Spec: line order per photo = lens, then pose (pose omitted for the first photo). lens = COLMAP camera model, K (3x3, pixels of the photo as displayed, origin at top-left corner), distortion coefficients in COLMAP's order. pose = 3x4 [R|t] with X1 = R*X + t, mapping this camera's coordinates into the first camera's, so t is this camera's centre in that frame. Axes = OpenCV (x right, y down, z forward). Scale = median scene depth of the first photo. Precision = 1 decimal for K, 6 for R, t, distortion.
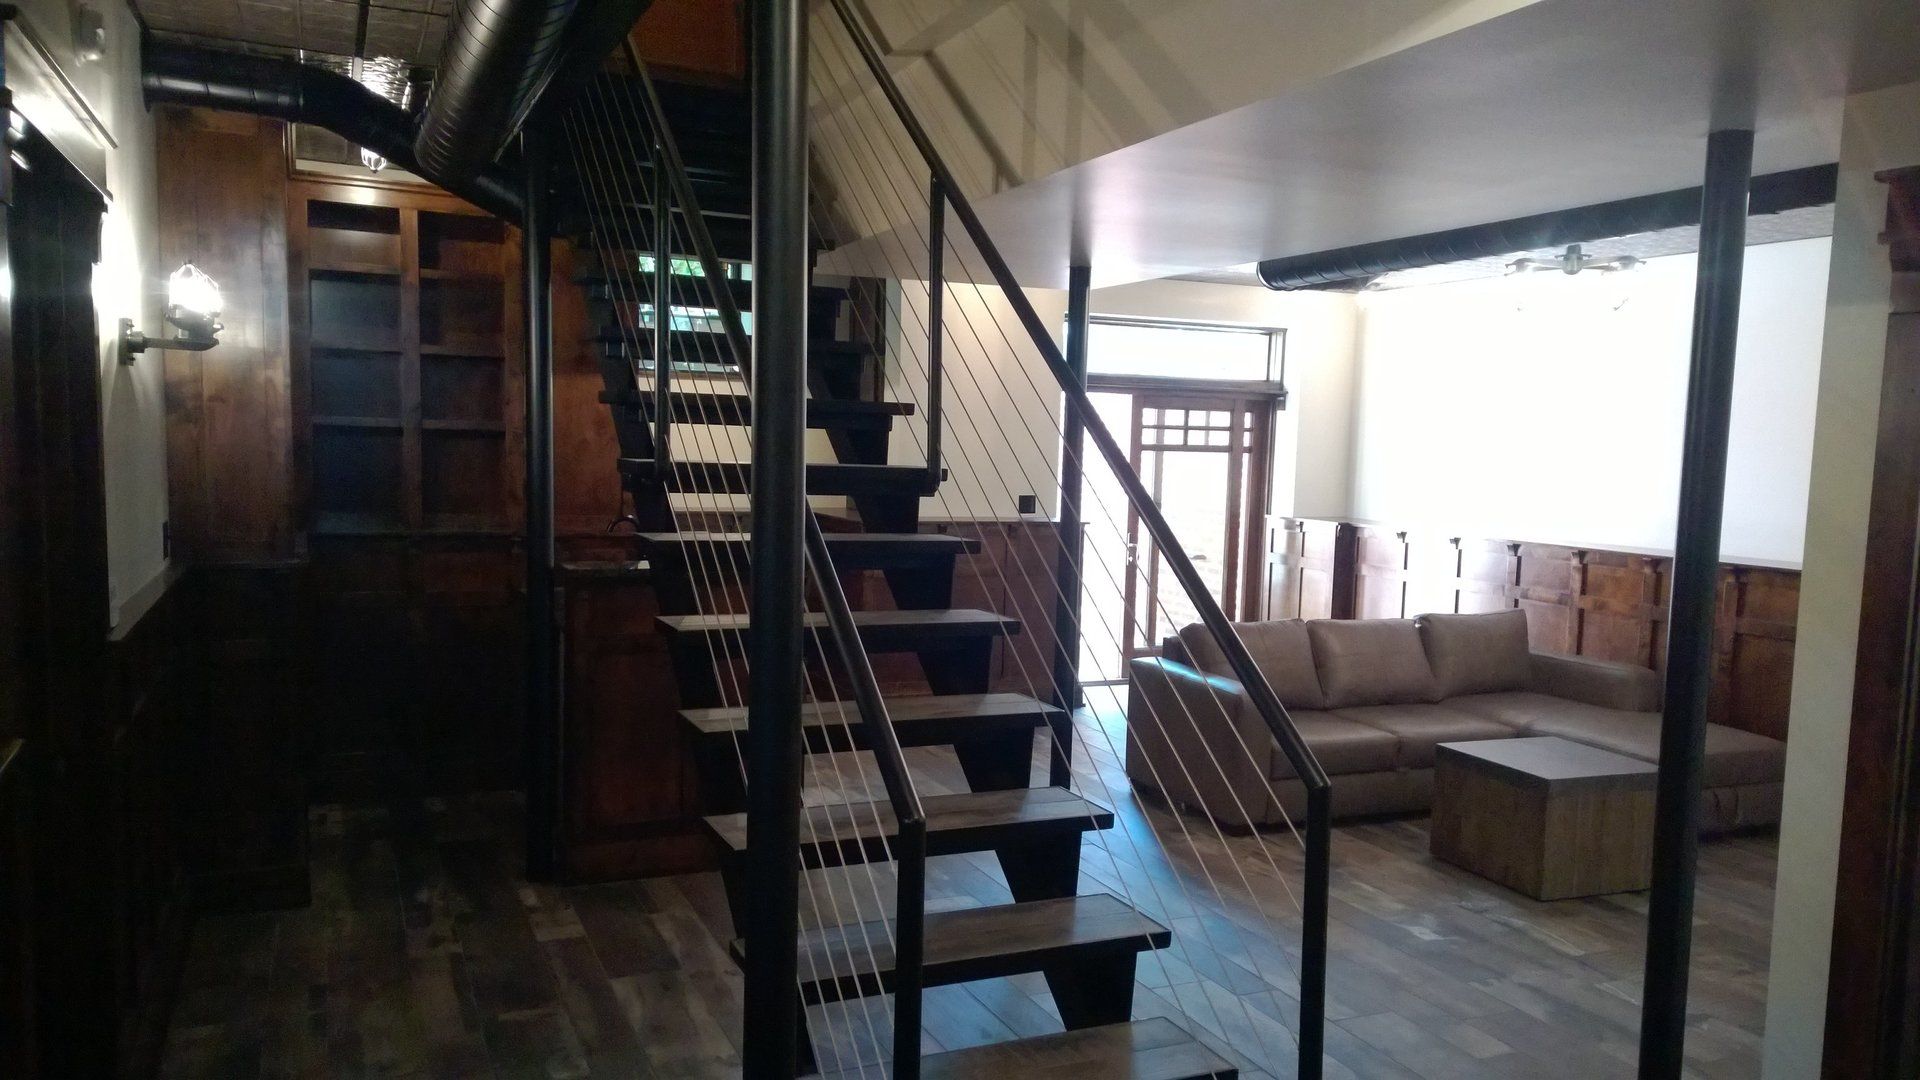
lens RADIAL K [[1376.5, 0, 963.3], [0, 1376.5, 577.4], [0, 0, 1]] dist [0.059675, 0.002128]
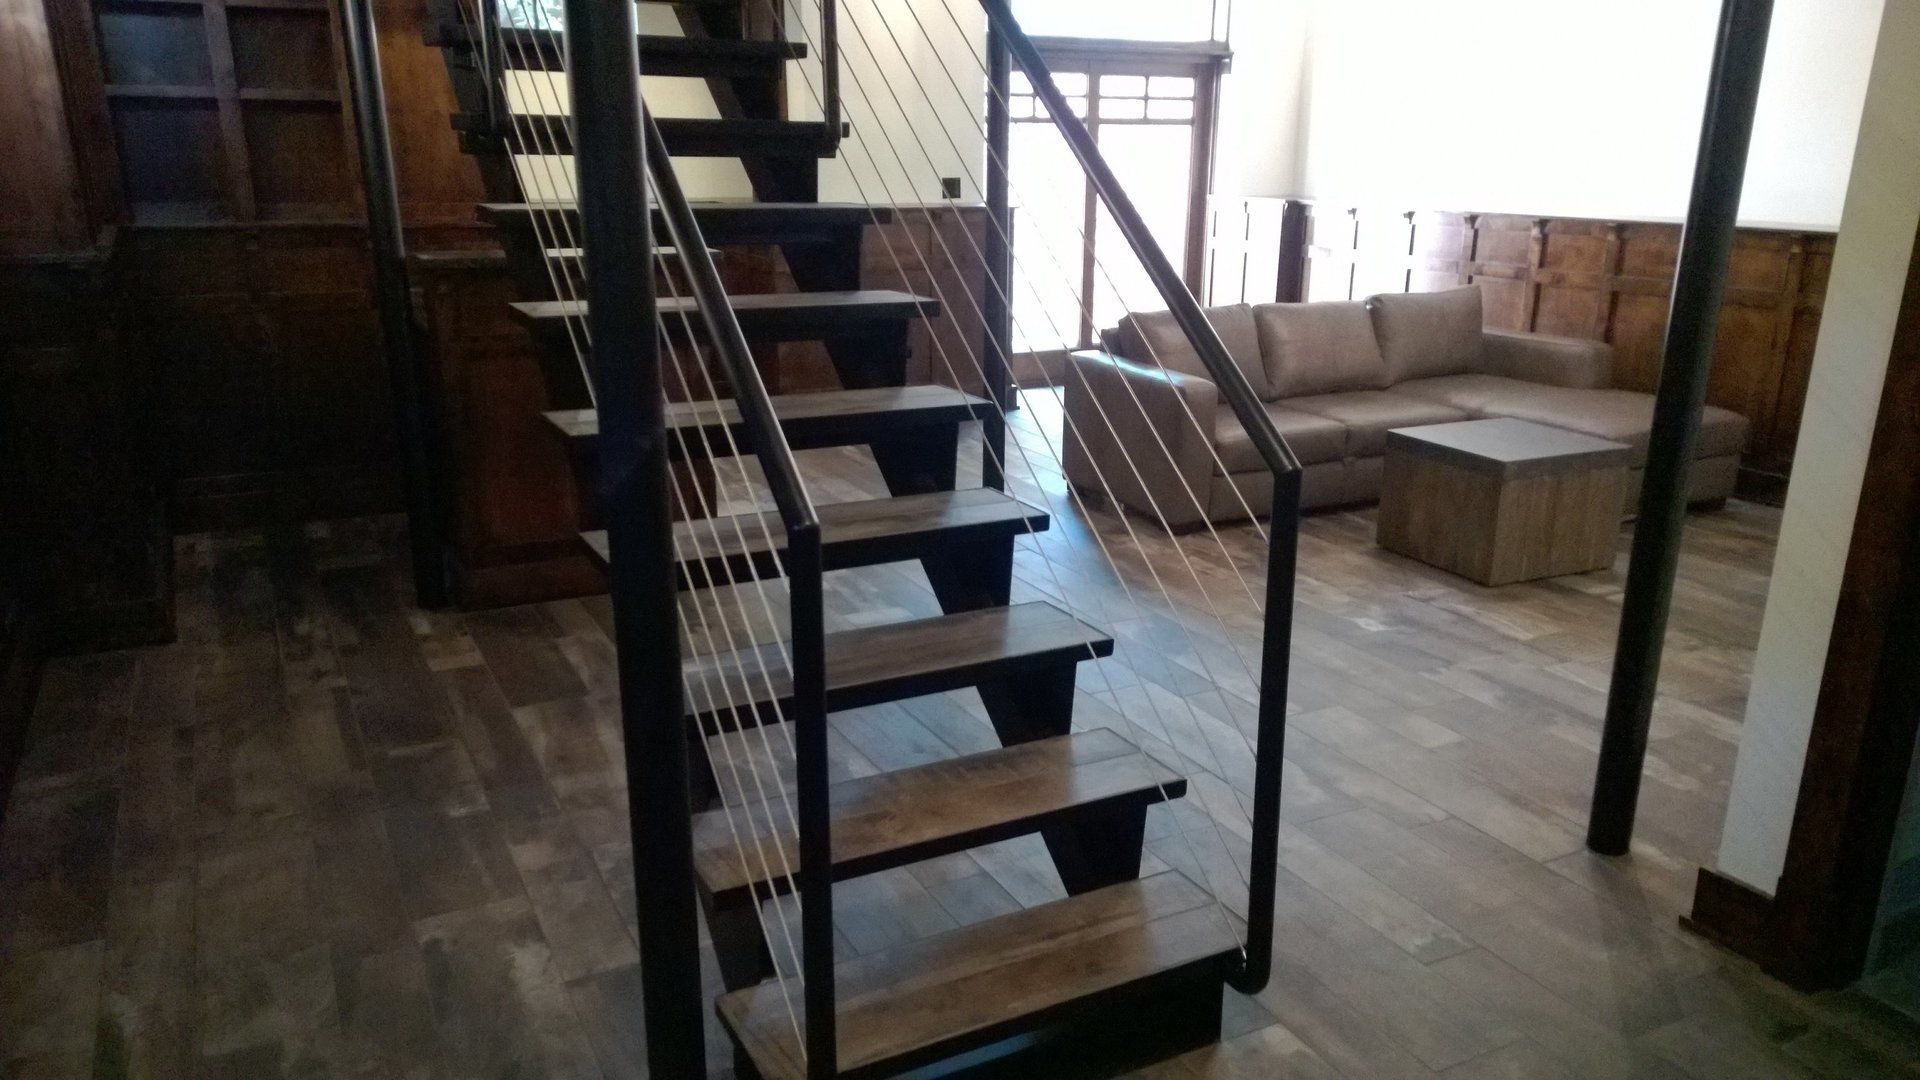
lens RADIAL K [[1355.7, 0, 961.4], [0, 1355.7, 543.6], [0, 0, 1]] dist [0.006613, 0.001693]
pose [[0.998592, -0.036096, 0.038868, 0.014071], [0.028333, 0.982437, 0.184429, 0.021325], [-0.044842, -0.183068, 0.982077, 0.111502]]
